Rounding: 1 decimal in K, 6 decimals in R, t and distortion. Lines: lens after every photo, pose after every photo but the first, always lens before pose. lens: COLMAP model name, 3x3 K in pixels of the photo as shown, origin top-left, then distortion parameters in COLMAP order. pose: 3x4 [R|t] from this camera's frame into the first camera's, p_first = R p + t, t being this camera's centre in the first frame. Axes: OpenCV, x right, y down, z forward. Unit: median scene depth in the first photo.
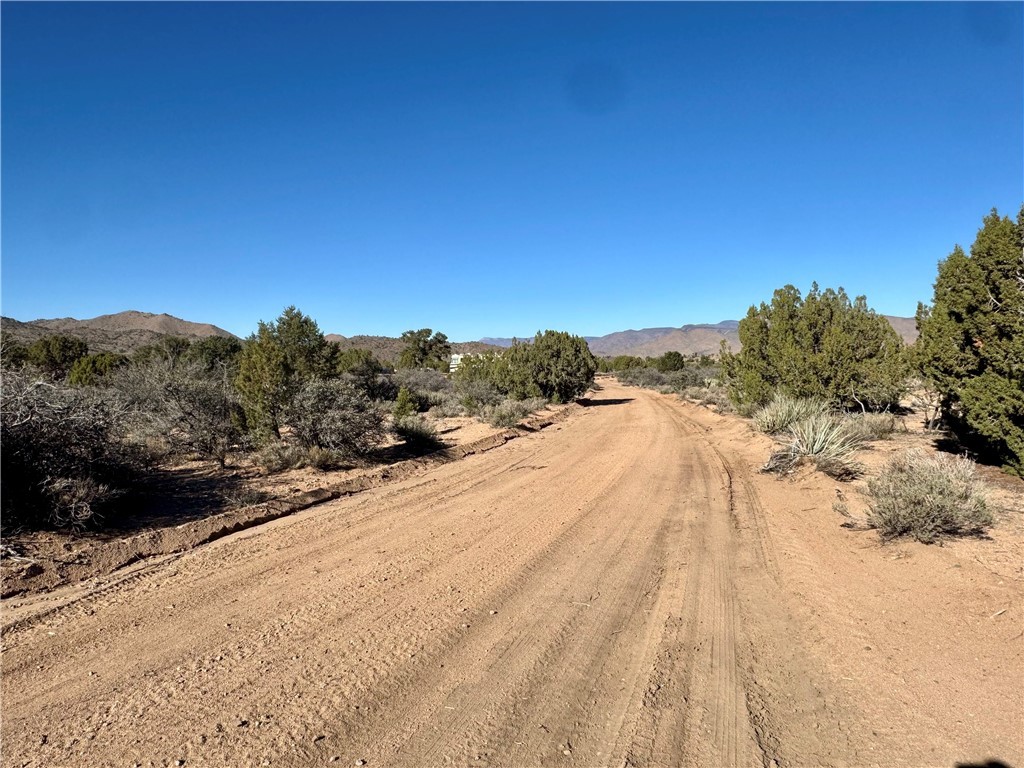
lens RADIAL K [[655.9, 0, 509.4], [0, 655.9, 388.9], [0, 0, 1]] dist [0.001075, 0.000546]
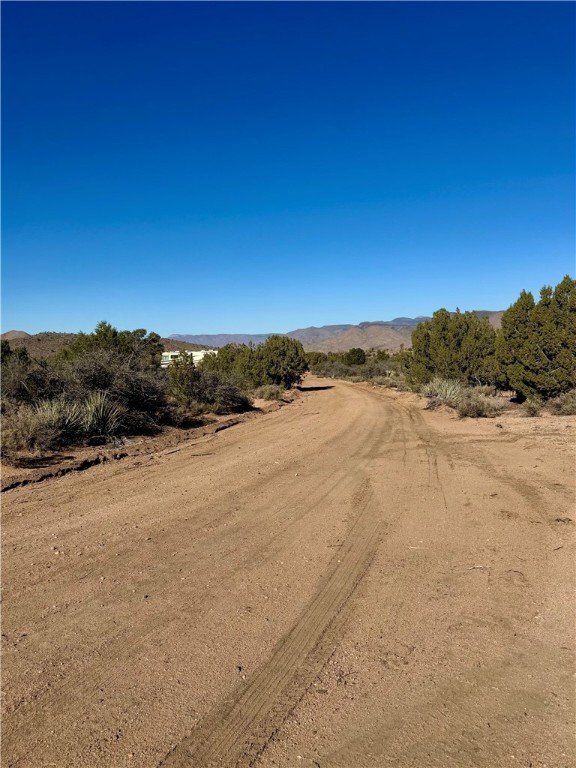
lens RADIAL K [[635.8, 0, 288.5], [0, 635.8, 389.5], [0, 0, 1]] dist [0.156208, 0.000933]
pose [[0.988941, -0.017062, 0.147322, -0.113903], [0.015673, 0.999821, 0.010587, 0.008806], [-0.147476, -0.008161, 0.989032, -0.318016]]
